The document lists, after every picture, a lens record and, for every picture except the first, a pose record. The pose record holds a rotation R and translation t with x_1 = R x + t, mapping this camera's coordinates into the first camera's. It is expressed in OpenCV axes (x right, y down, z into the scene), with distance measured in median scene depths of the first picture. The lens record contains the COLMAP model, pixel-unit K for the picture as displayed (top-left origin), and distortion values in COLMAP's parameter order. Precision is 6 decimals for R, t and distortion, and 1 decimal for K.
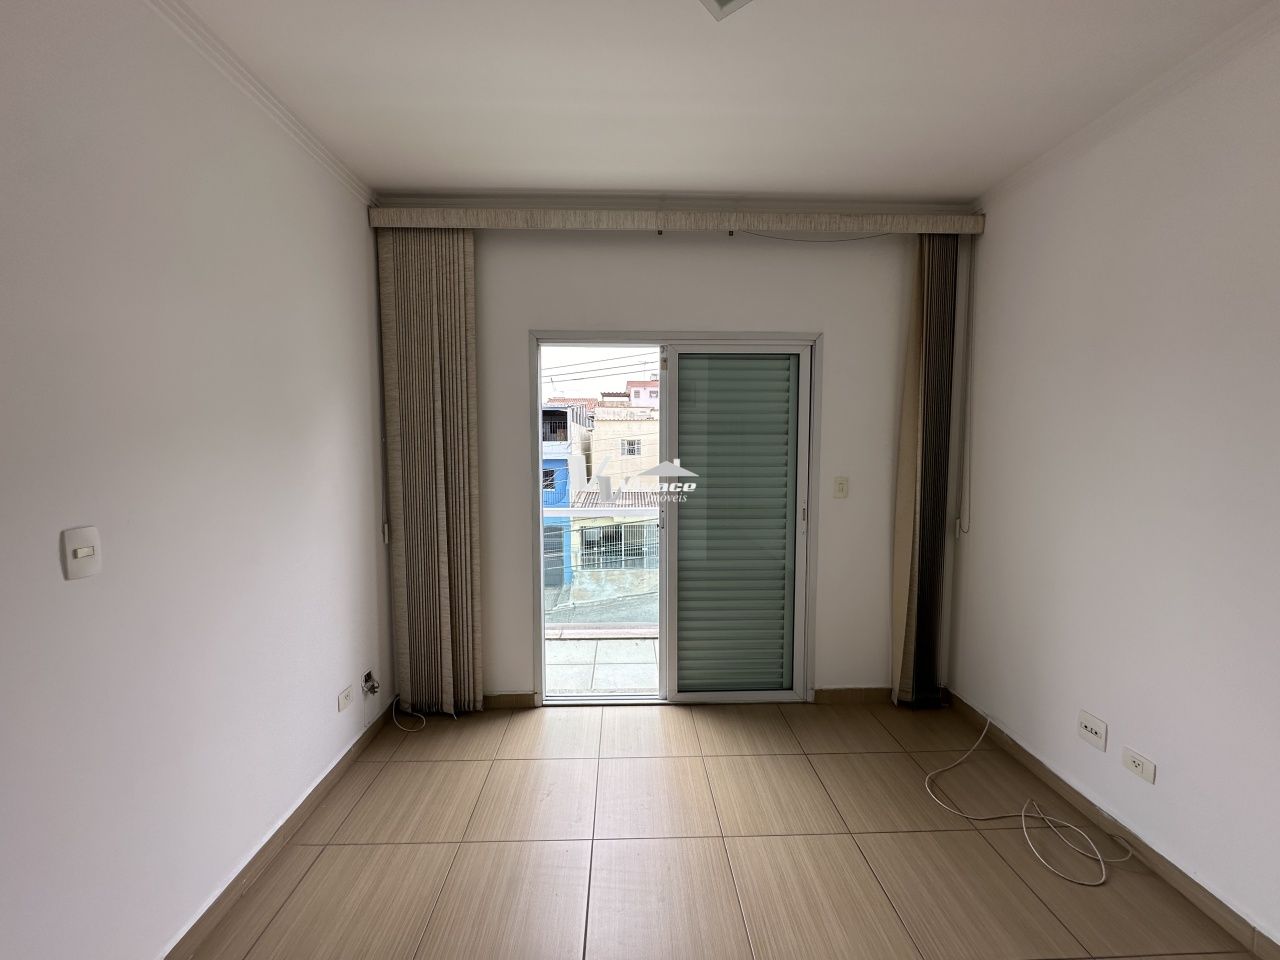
lens RADIAL K [[513.6, 0, 640.4], [0, 513.6, 480.6], [0, 0, 1]] dist [-0.006108, 0.000660]
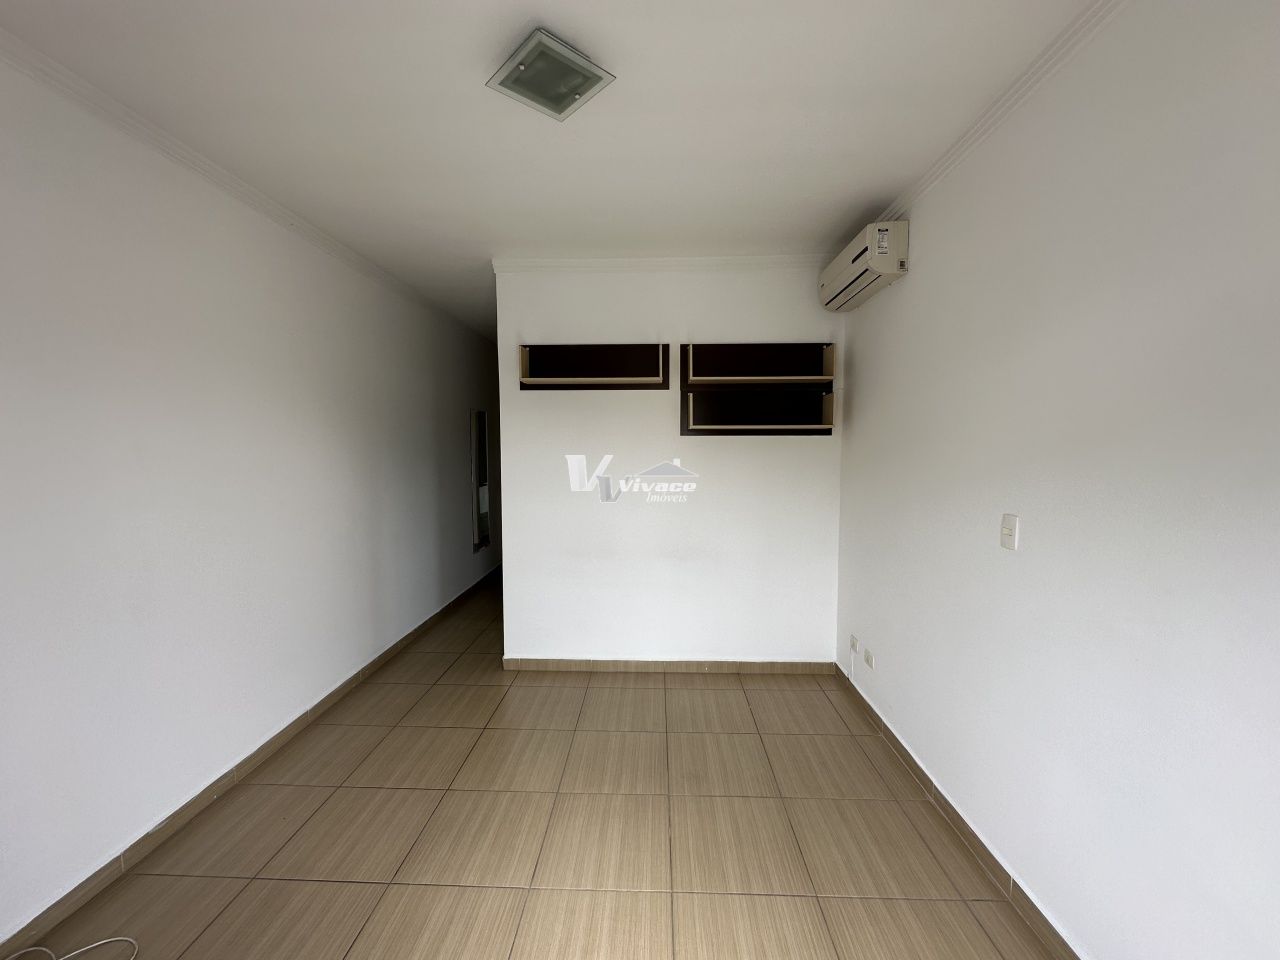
lens RADIAL K [[513.6, 0, 644.1], [0, 513.6, 481.5], [0, 0, 1]] dist [-0.006108, 0.000660]
pose [[-0.998366, -0.002707, 0.057076, -0.061589], [0.005525, 0.989624, 0.143575, -0.095784], [-0.056873, 0.143656, -0.987992, 1.096173]]
